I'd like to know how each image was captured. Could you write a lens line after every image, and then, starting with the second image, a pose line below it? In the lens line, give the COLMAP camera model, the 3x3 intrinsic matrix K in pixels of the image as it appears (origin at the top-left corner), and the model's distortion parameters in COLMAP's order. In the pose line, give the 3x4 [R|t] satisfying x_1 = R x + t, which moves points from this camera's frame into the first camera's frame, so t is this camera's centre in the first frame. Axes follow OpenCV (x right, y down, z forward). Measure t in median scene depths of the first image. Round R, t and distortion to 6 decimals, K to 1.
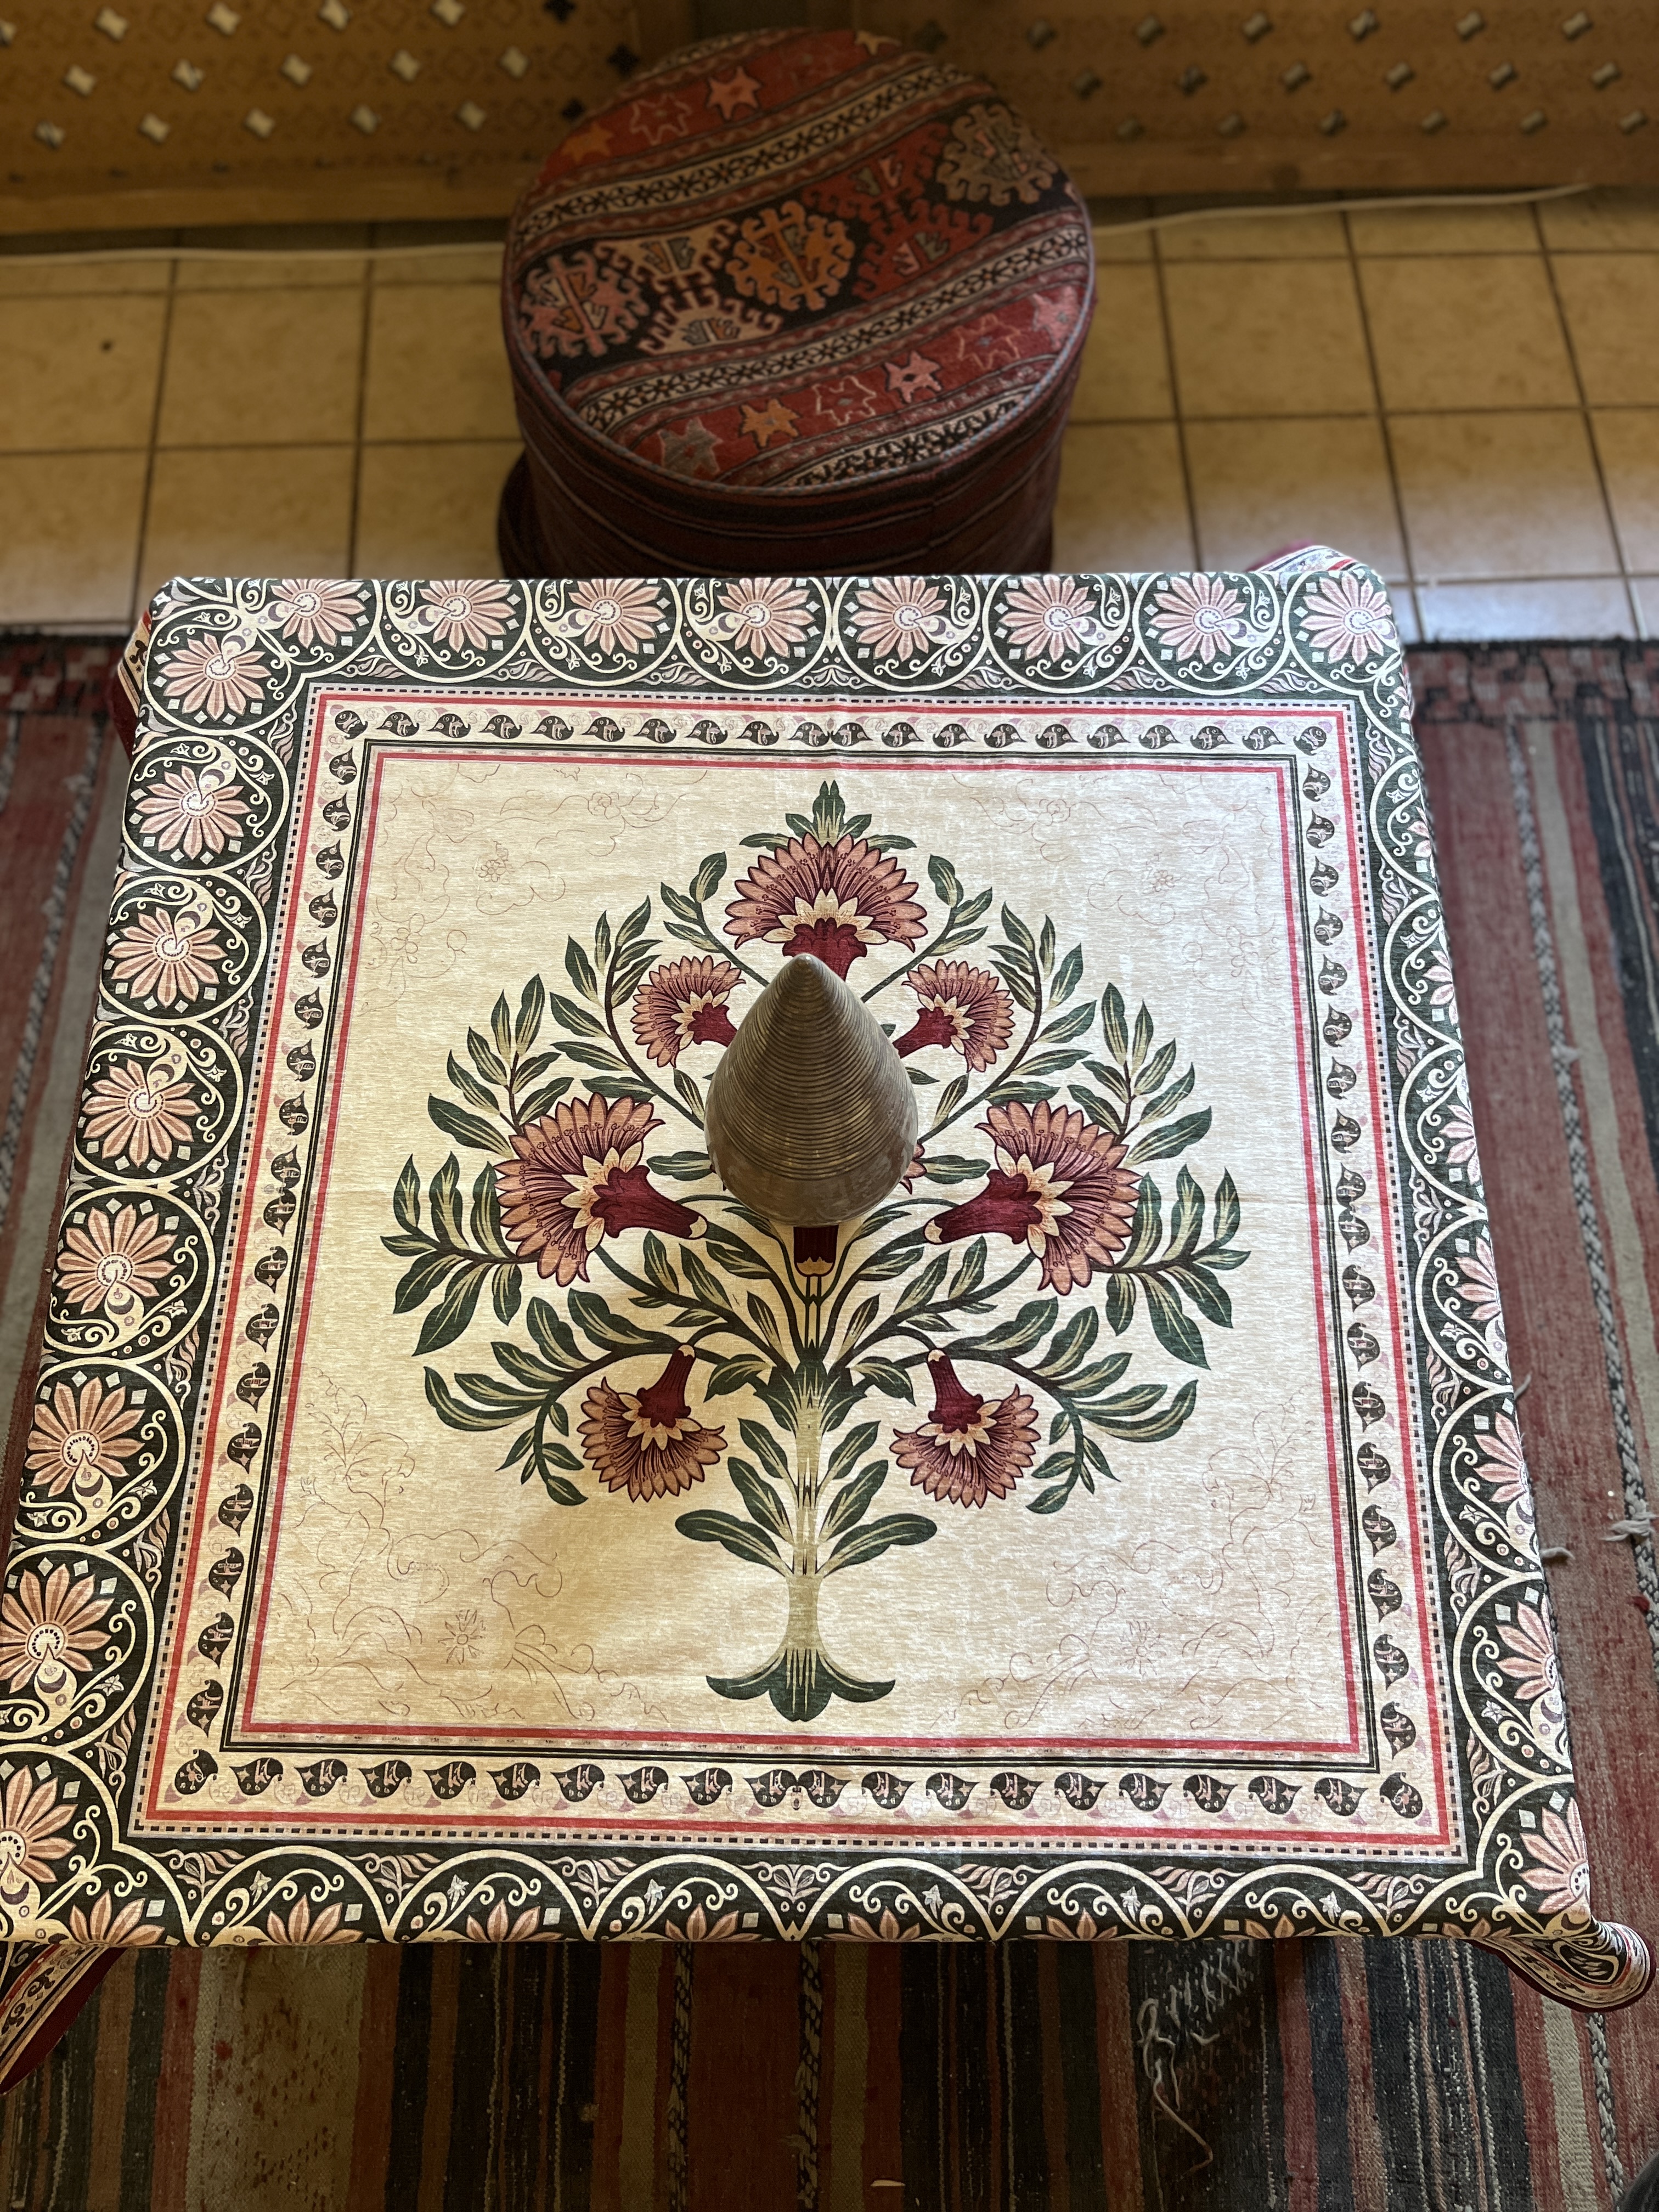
lens RADIAL K [[1668.3, 0, 826.3], [0, 1668.3, 1079.0], [0, 0, 1]] dist [0.051721, -0.084648]
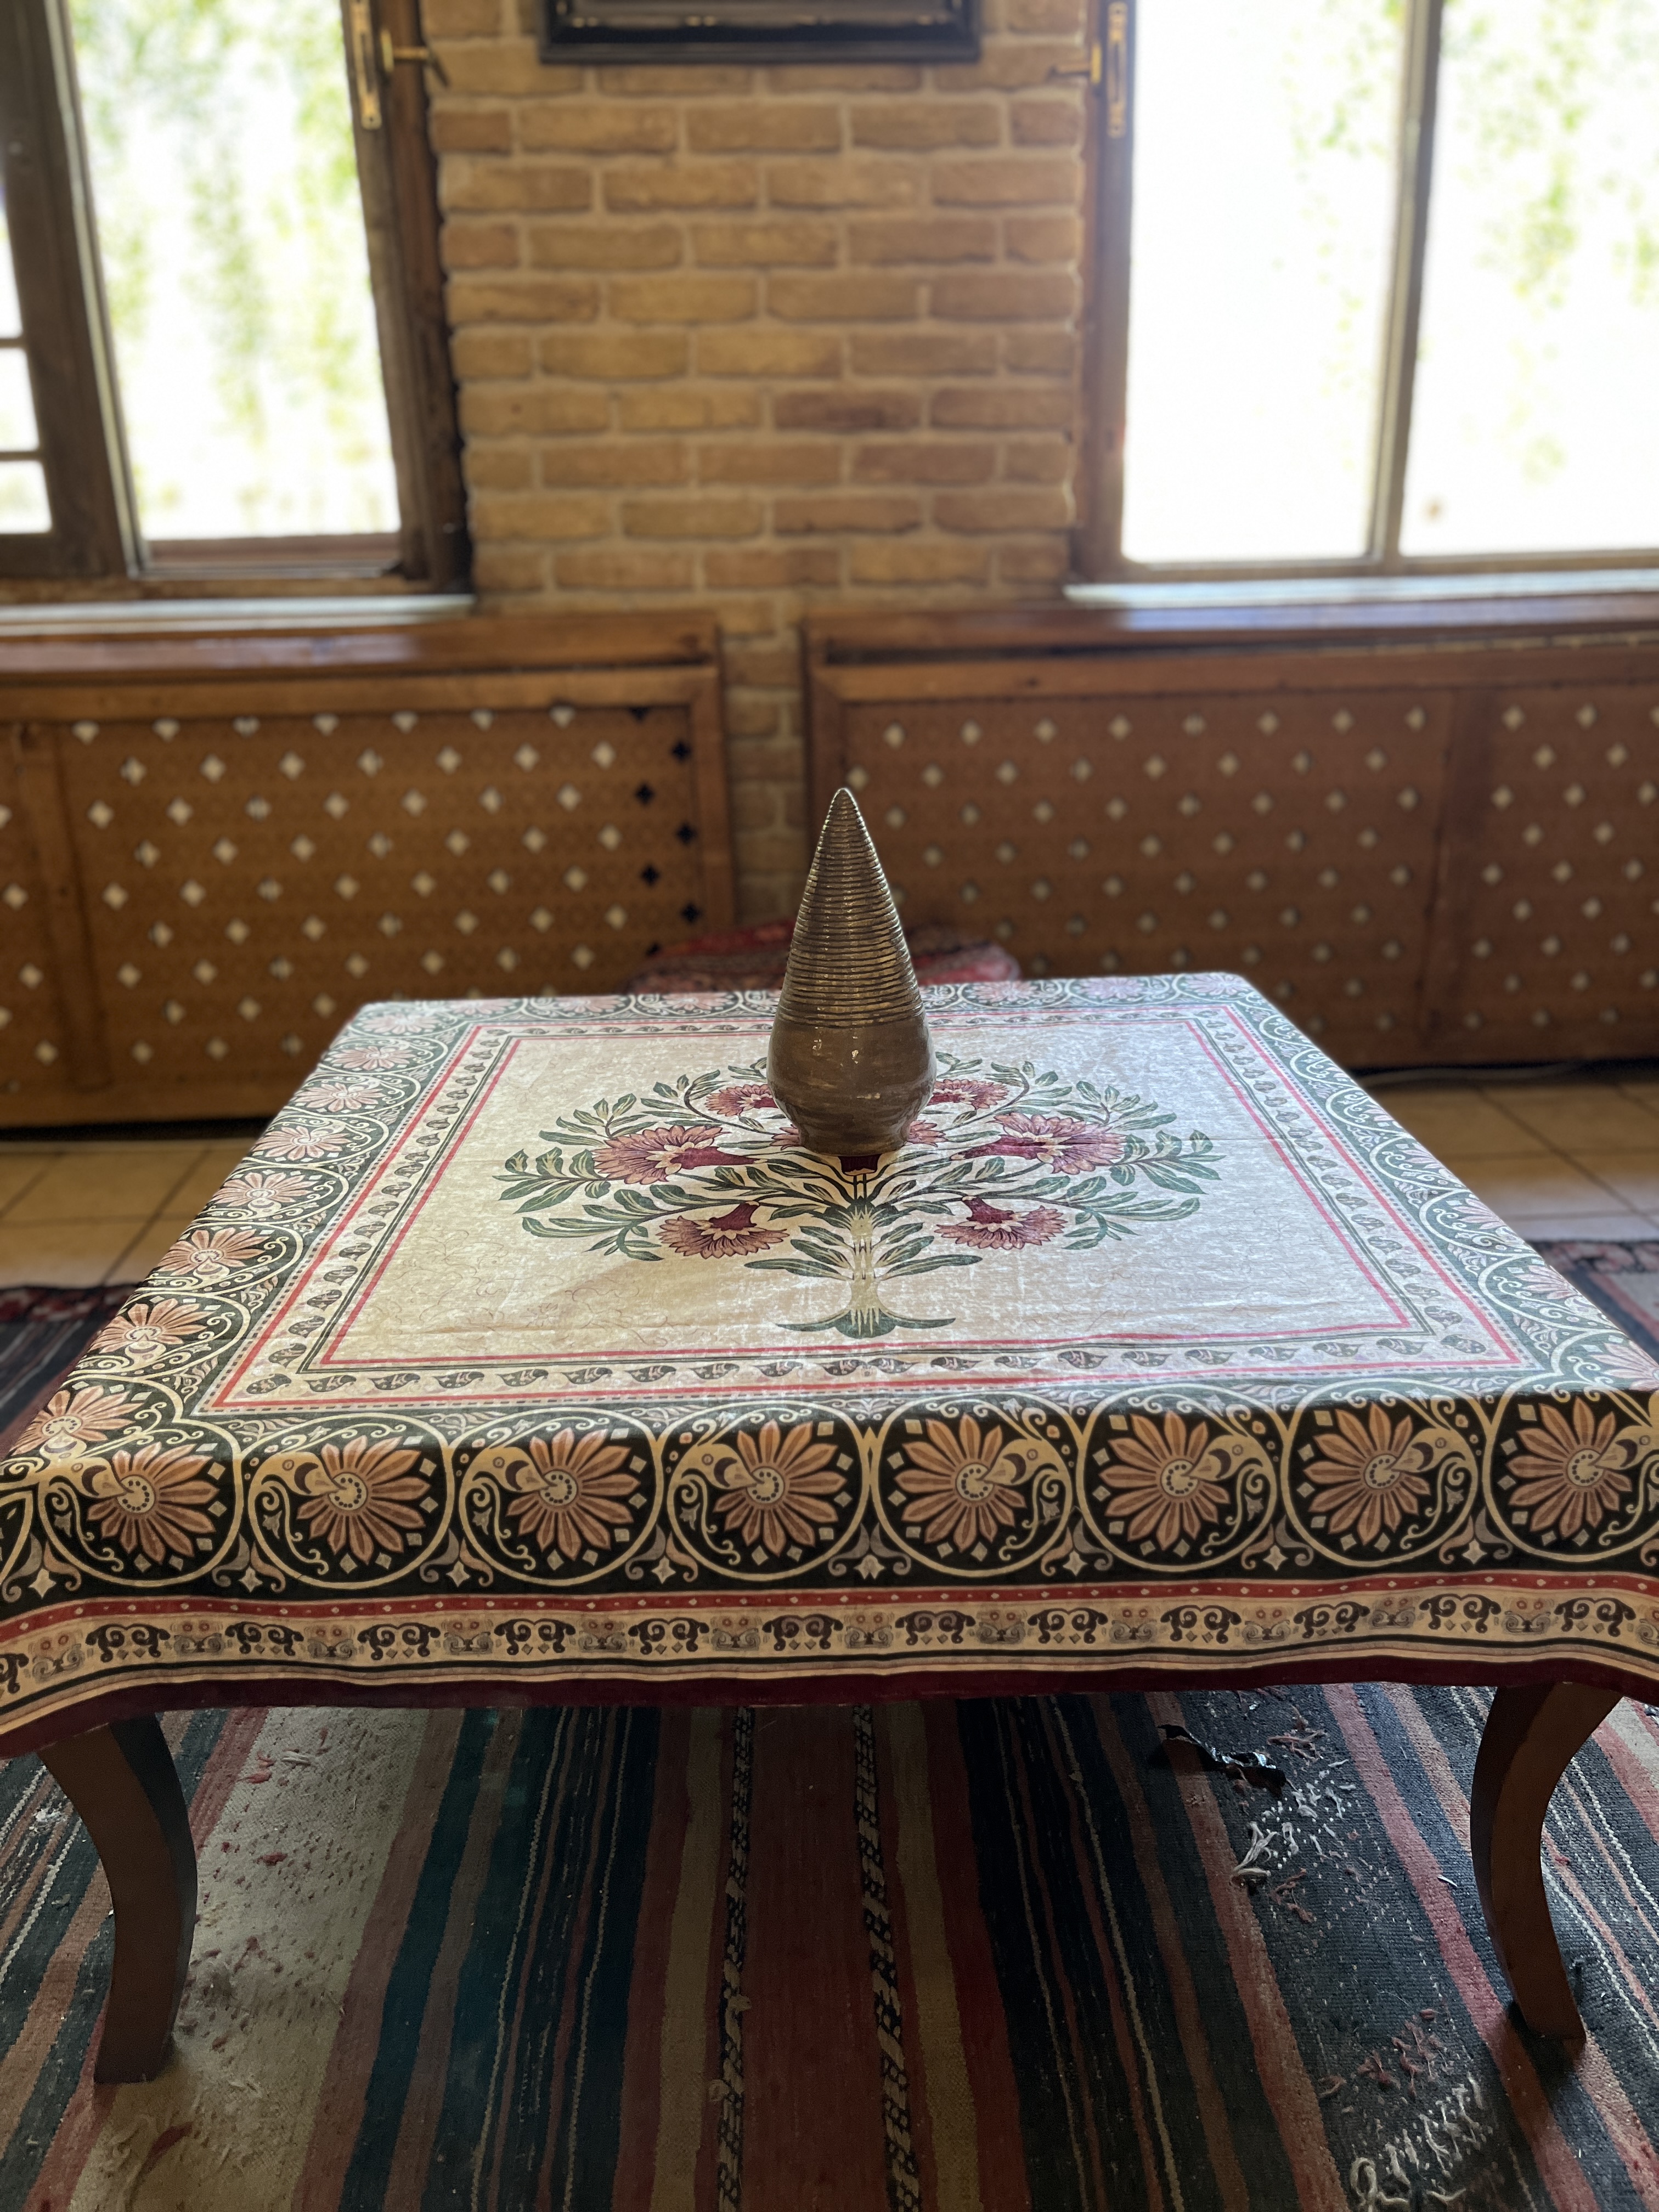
lens RADIAL K [[1668.3, 0, 840.6], [0, 1668.3, 1103.2], [0, 0, 1]] dist [0.051721, -0.084648]
pose [[0.999195, -0.031931, 0.024292, -0.049049], [0.039098, 0.639089, -0.768138, 1.011326], [0.009003, 0.768470, 0.639823, 0.215956]]
